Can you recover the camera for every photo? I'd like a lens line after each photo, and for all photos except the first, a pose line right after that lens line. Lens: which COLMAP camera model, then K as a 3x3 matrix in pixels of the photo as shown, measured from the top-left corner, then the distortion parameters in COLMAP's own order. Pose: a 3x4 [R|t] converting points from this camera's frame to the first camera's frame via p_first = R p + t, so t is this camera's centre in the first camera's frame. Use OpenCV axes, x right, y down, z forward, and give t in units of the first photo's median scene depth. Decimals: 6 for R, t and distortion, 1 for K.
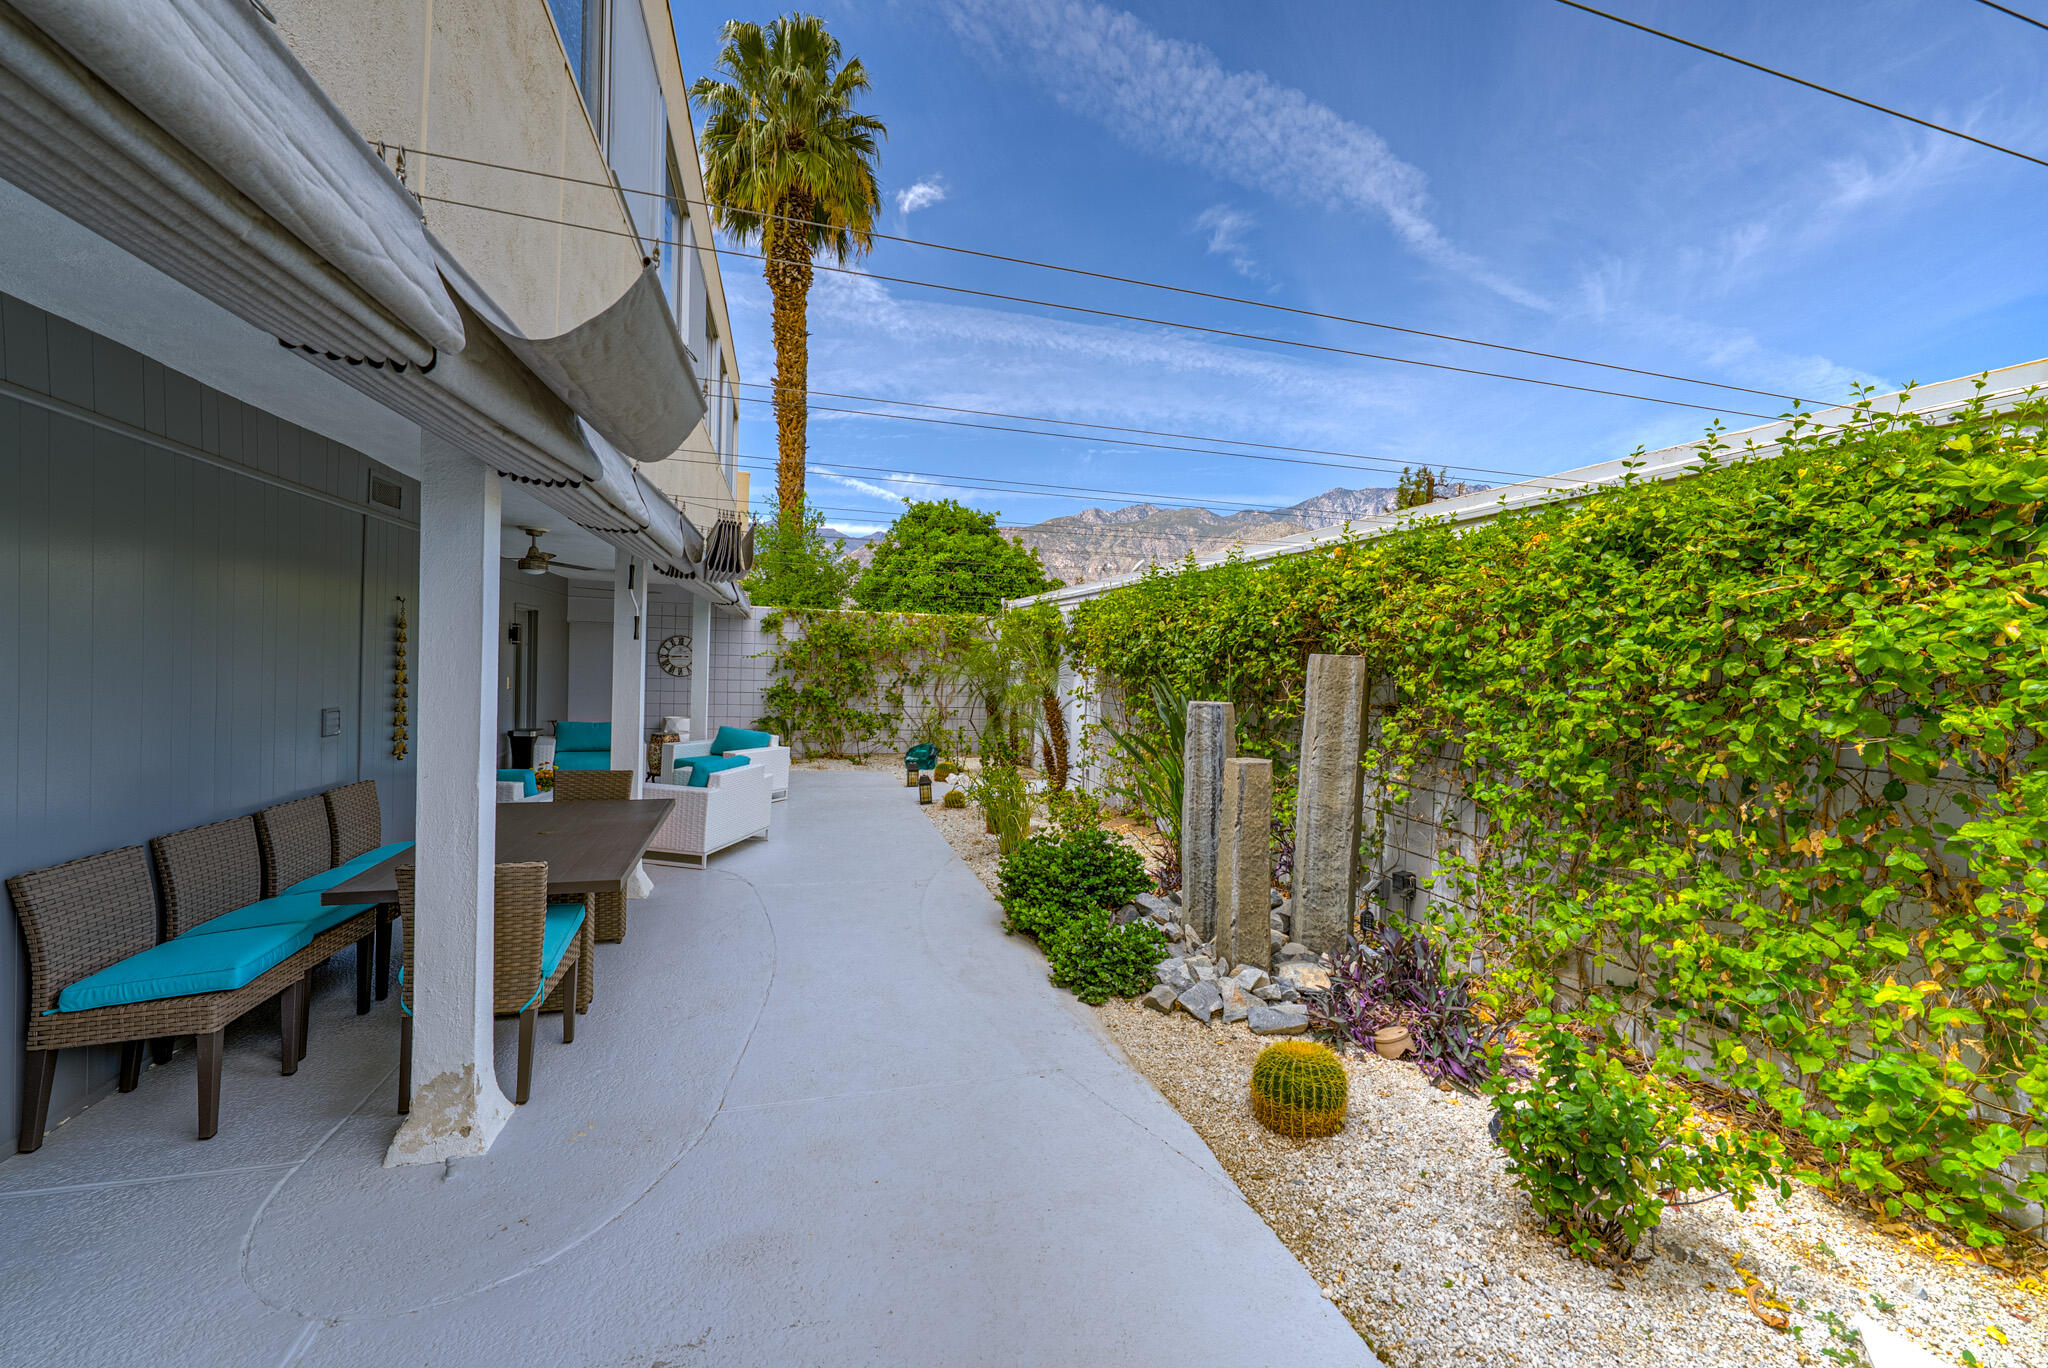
lens RADIAL K [[822.8, 0, 1032.7], [0, 822.8, 675.1], [0, 0, 1]] dist [-0.003874, 0.001327]
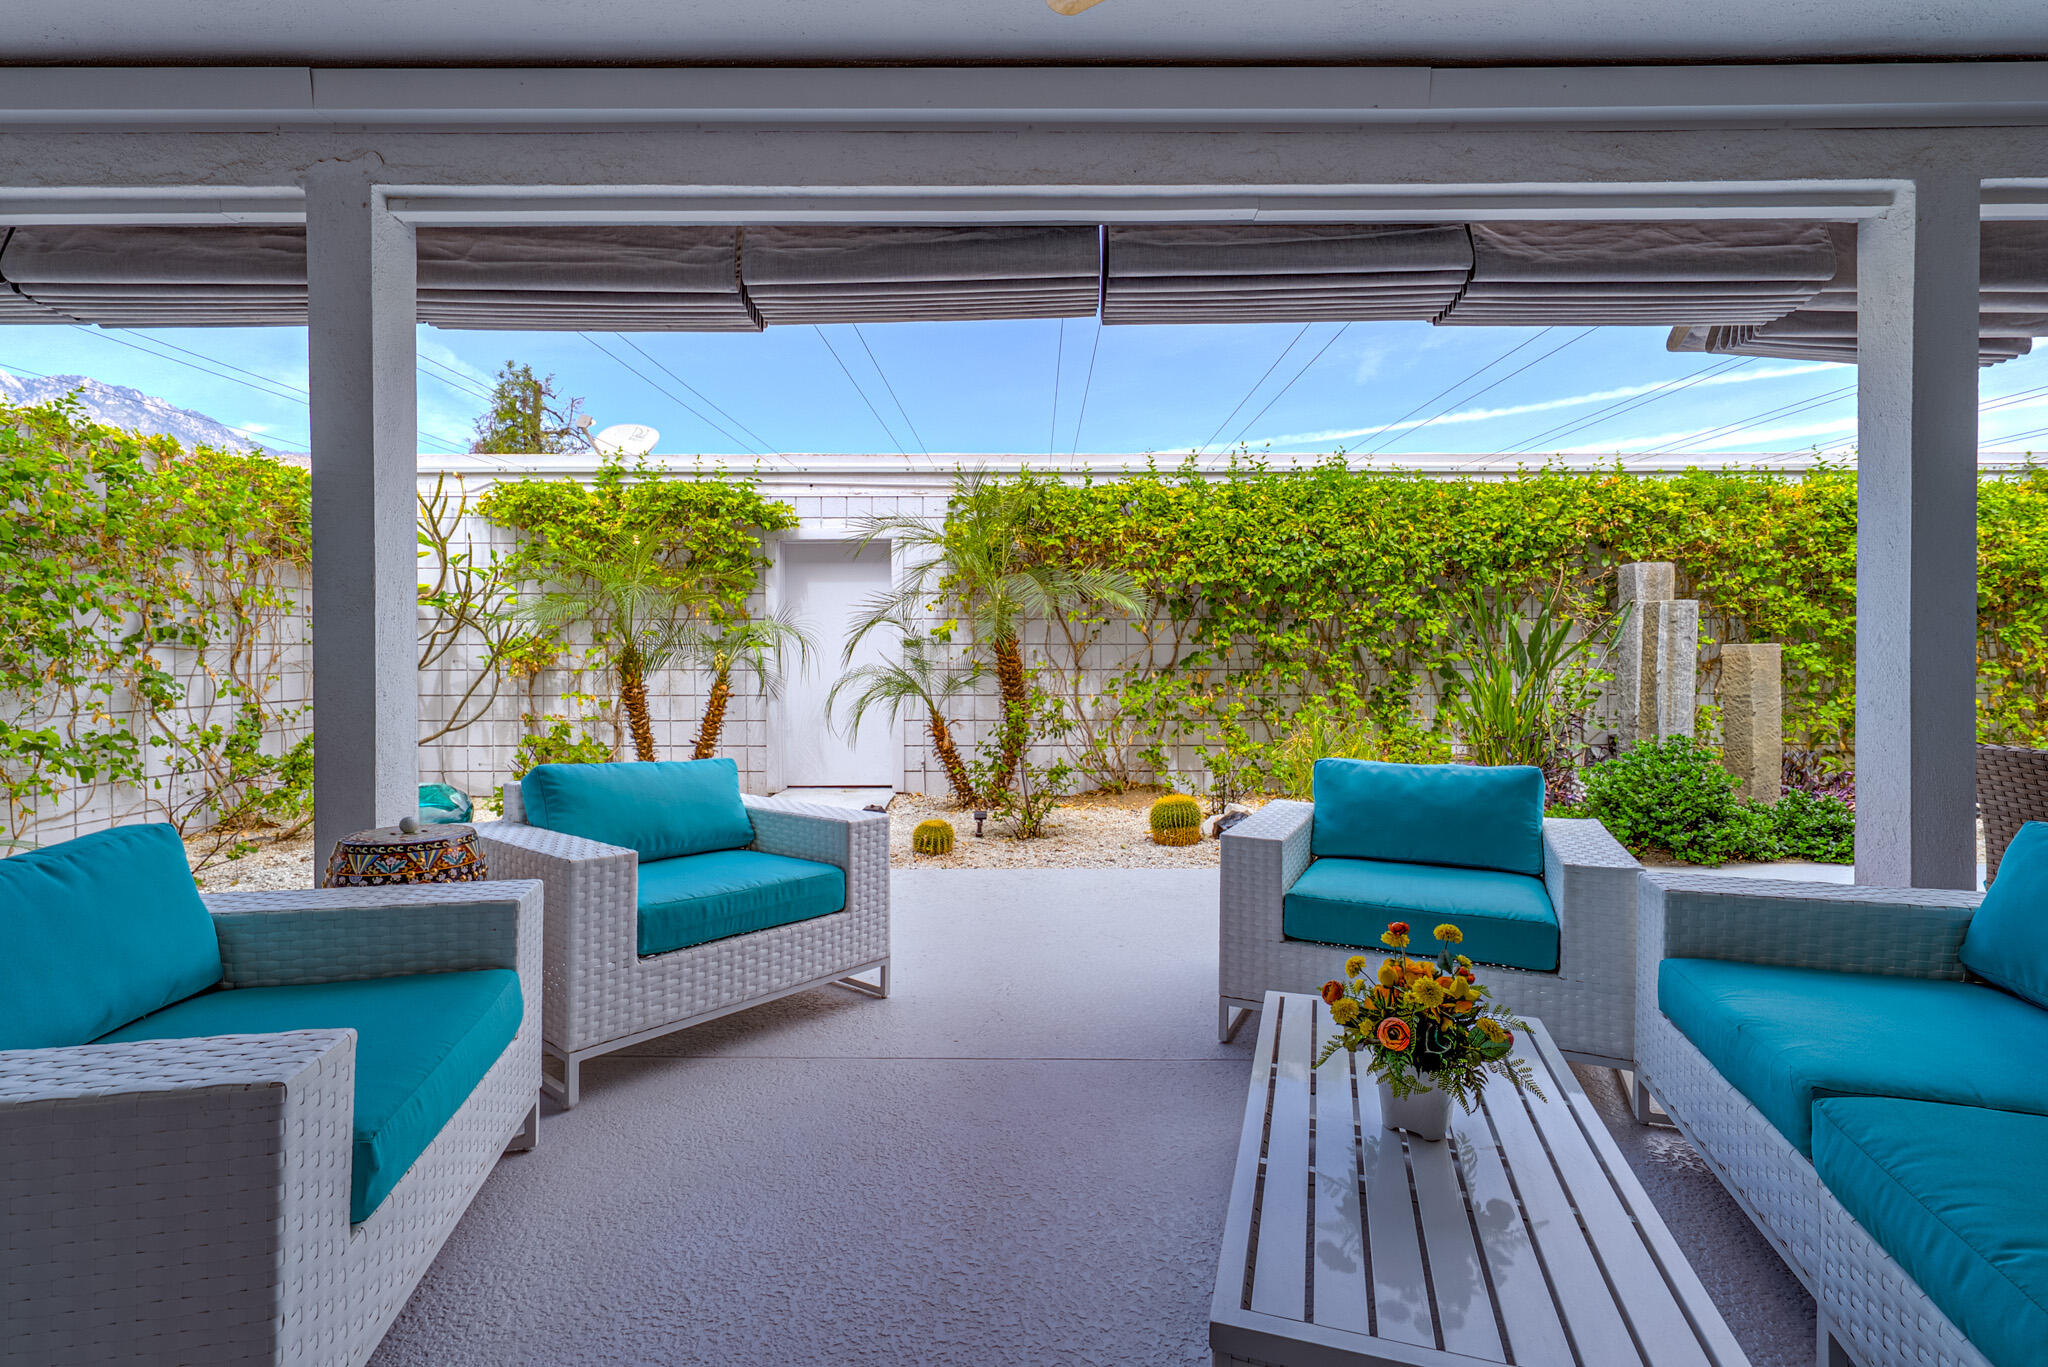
lens RADIAL K [[918.4, 0, 1039.3], [0, 918.4, 684.5], [0, 0, 1]] dist [0.011044, -0.000650]
pose [[0.283440, -0.067502, 0.956611, -0.449775], [0.030204, 0.997653, 0.061449, 0.015977], [-0.958514, 0.011476, 0.284814, 0.552843]]
